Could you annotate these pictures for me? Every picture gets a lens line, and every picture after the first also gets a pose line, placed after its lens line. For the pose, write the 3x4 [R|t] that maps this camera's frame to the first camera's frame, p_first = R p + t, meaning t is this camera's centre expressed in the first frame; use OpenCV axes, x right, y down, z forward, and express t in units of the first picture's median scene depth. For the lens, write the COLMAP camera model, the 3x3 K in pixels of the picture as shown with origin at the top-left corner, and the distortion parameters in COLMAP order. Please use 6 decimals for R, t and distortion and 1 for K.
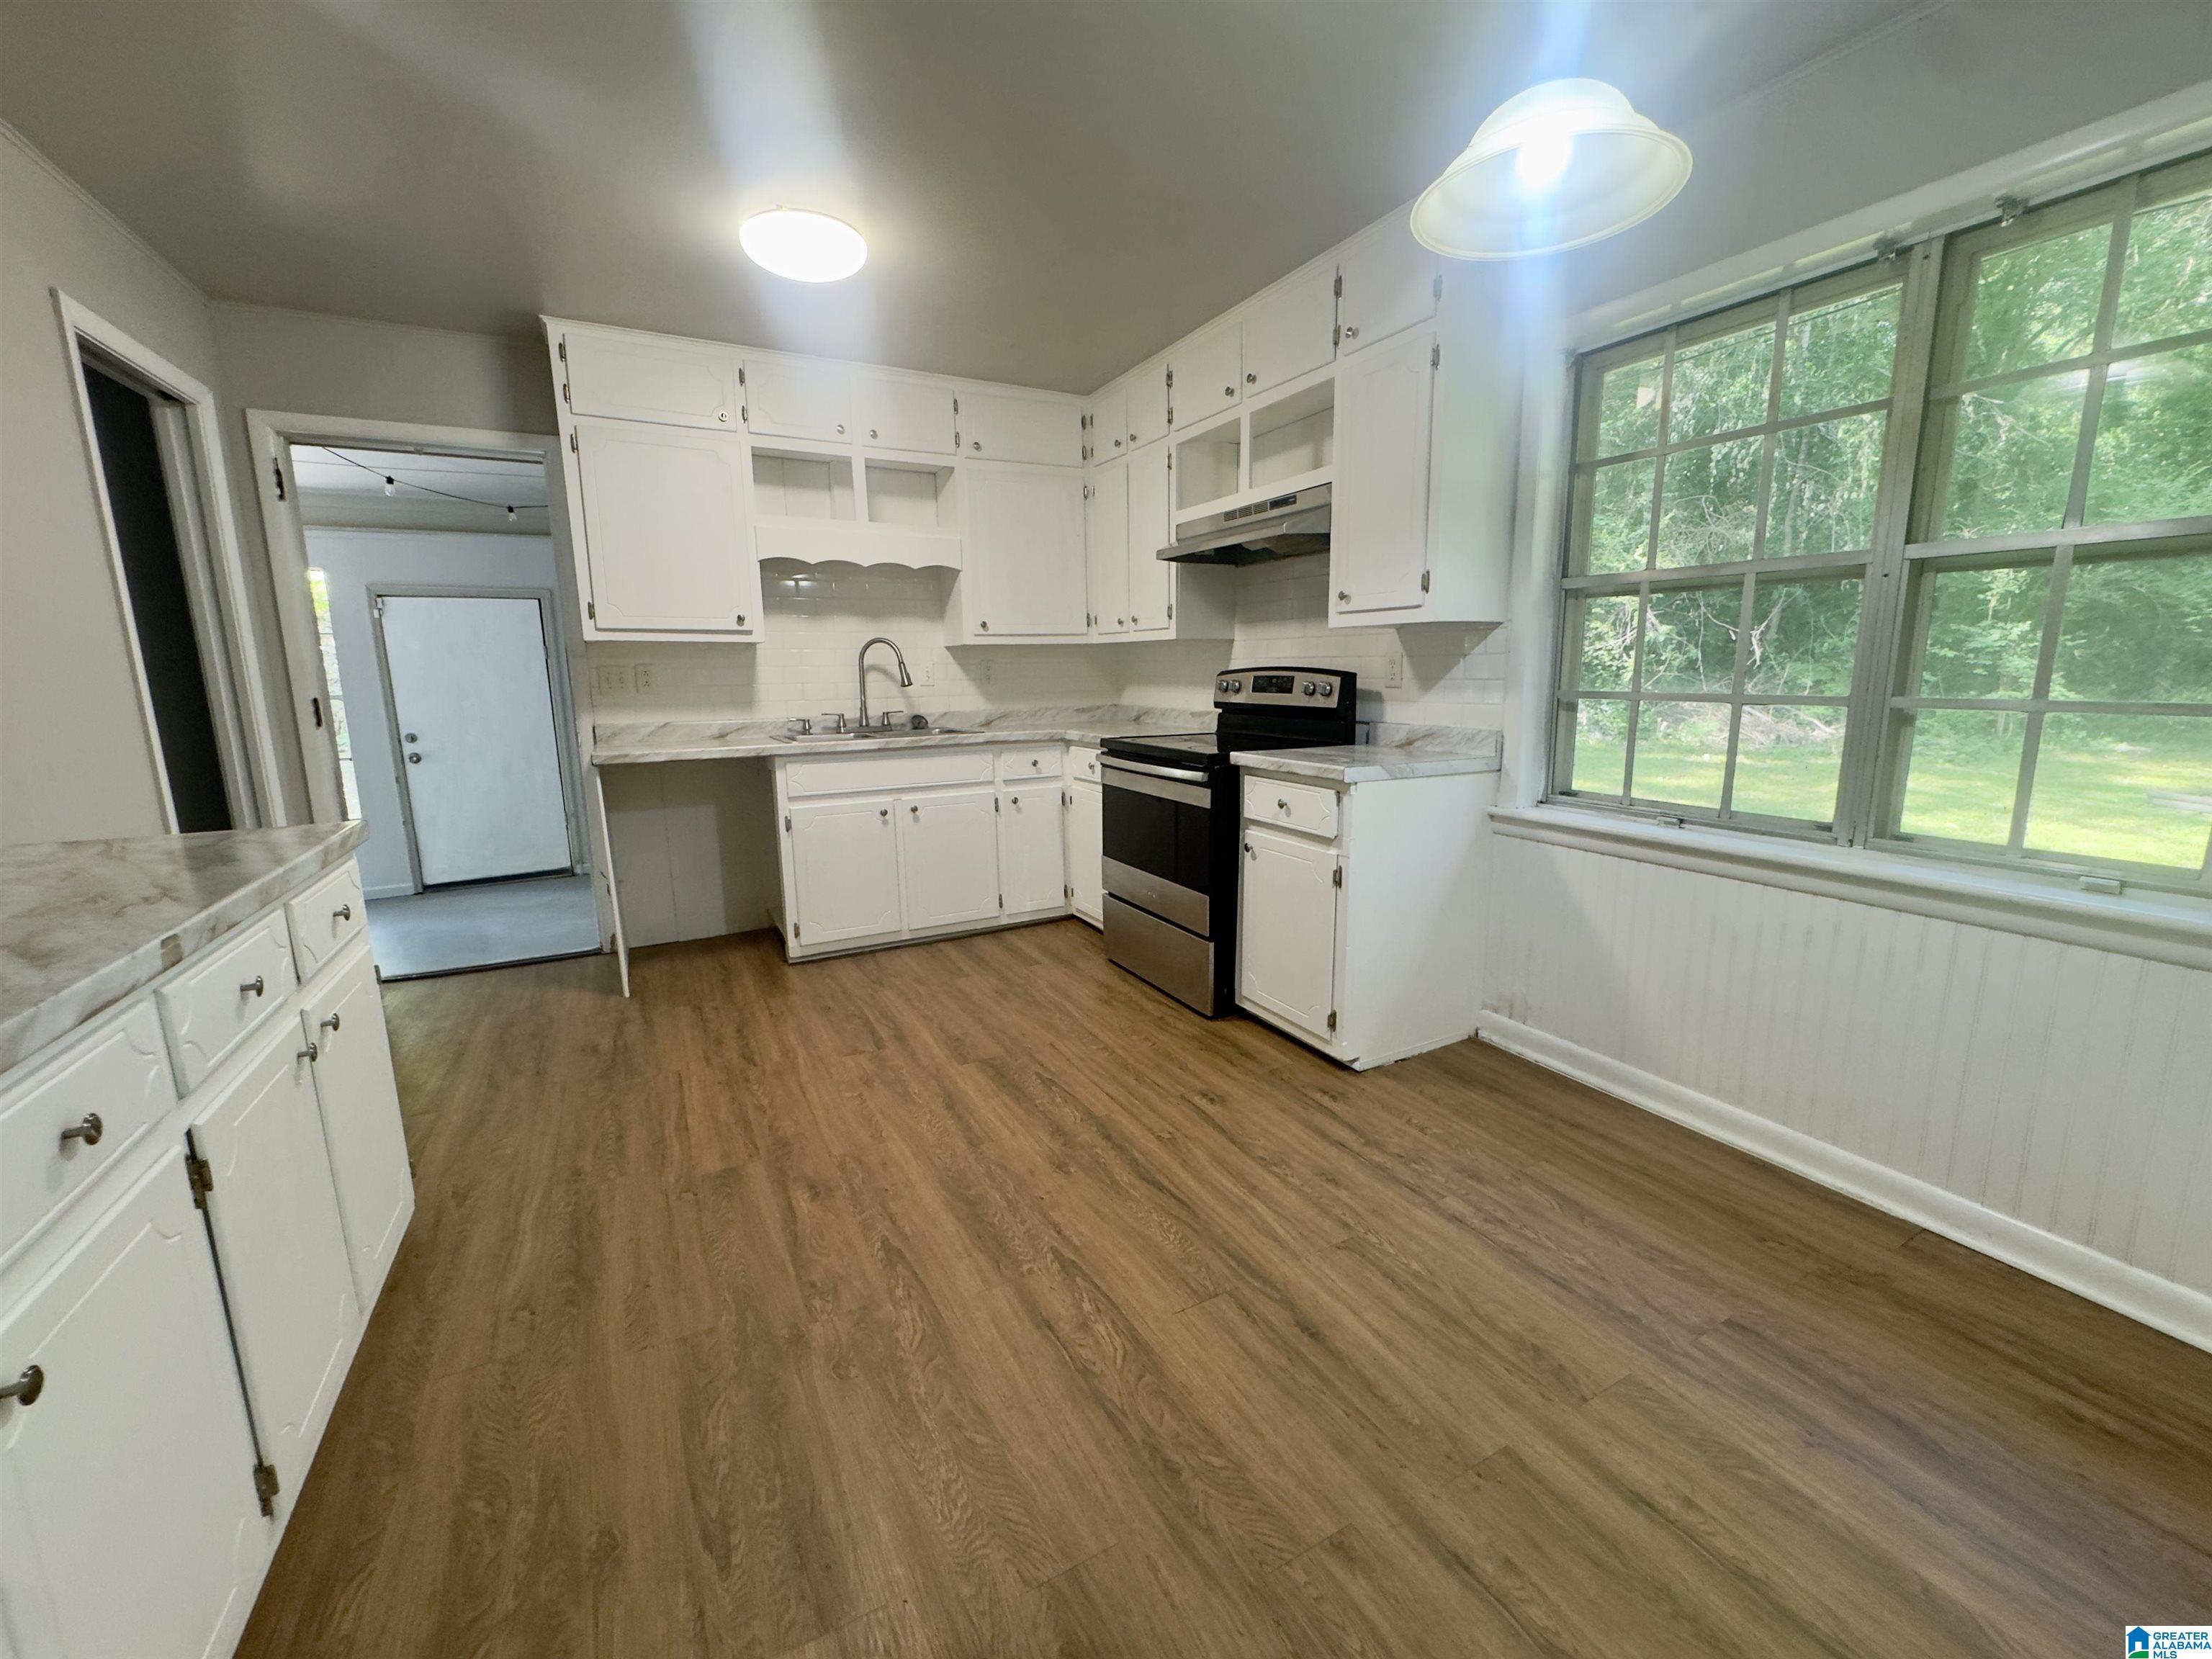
lens RADIAL K [[887.1, 0, 1100.4], [0, 887.1, 825.0], [0, 0, 1]] dist [-0.003504, -0.000055]
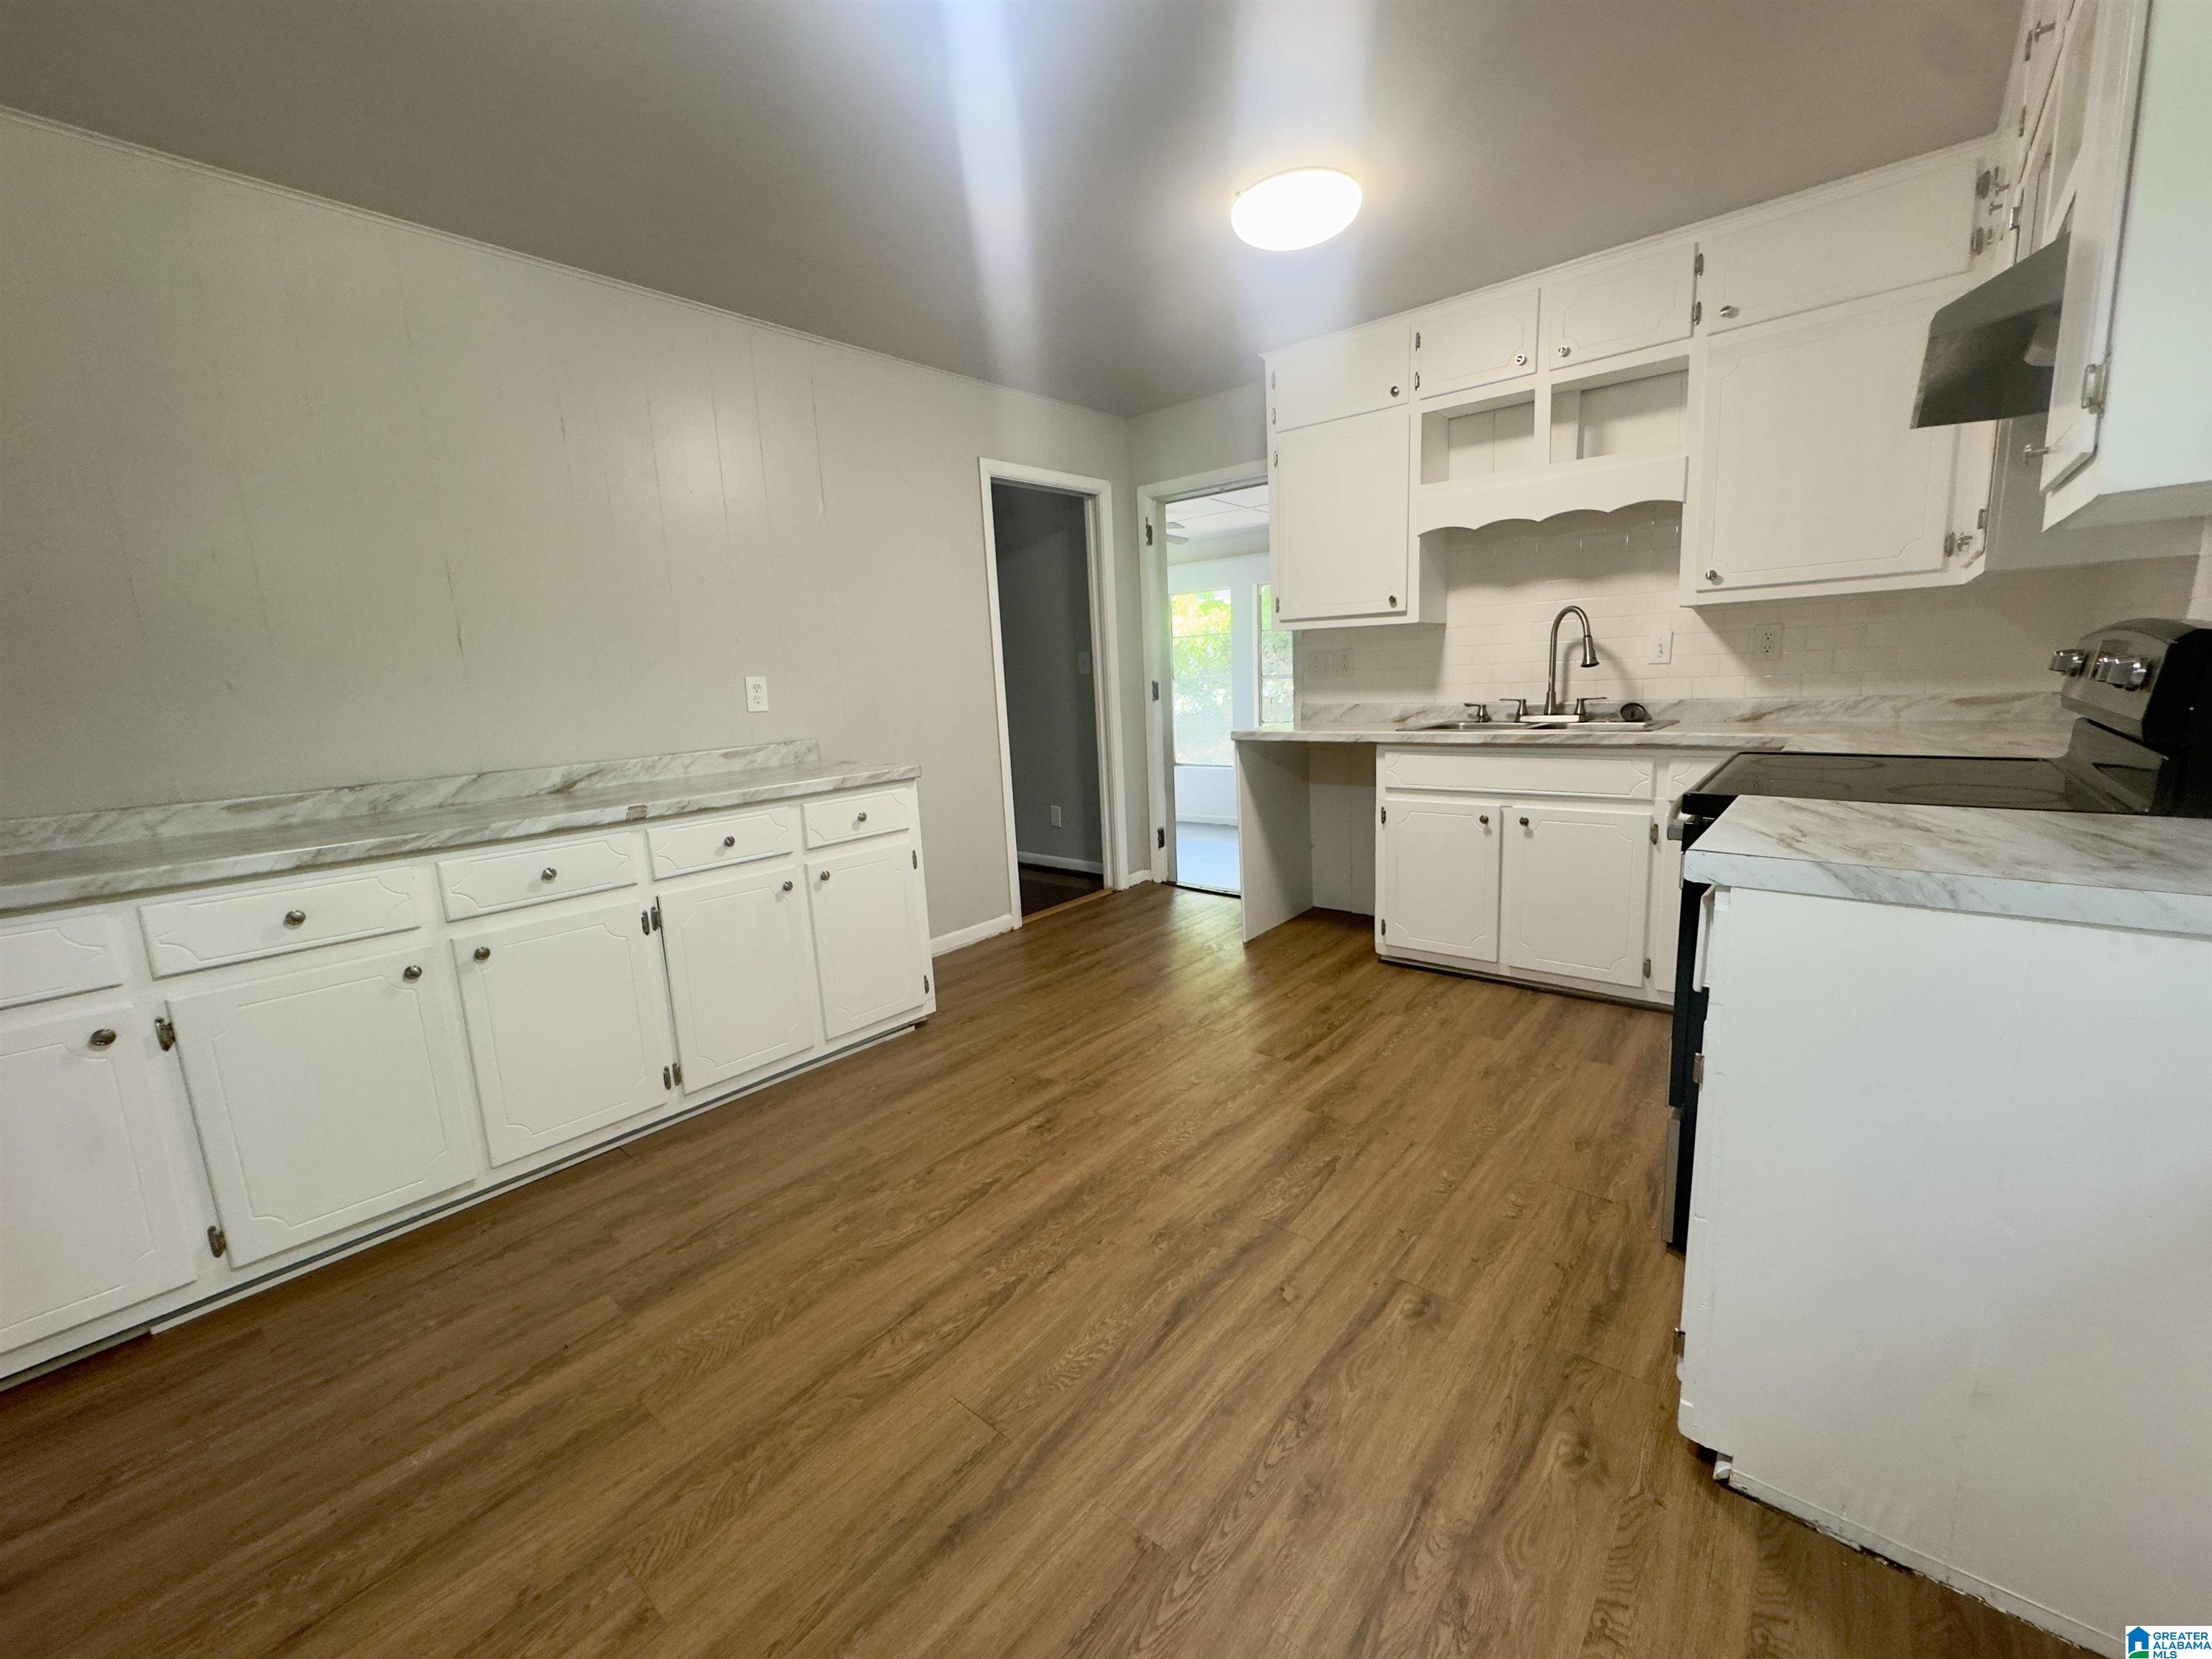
lens RADIAL K [[887.1, 0, 1104.2], [0, 887.1, 824.7], [0, 0, 1]] dist [-0.003504, -0.000055]
pose [[0.366044, 0.153815, -0.917798, 0.570441], [-0.121648, 0.985692, 0.116677, -0.090938], [0.922612, 0.068939, 0.379518, 0.500364]]
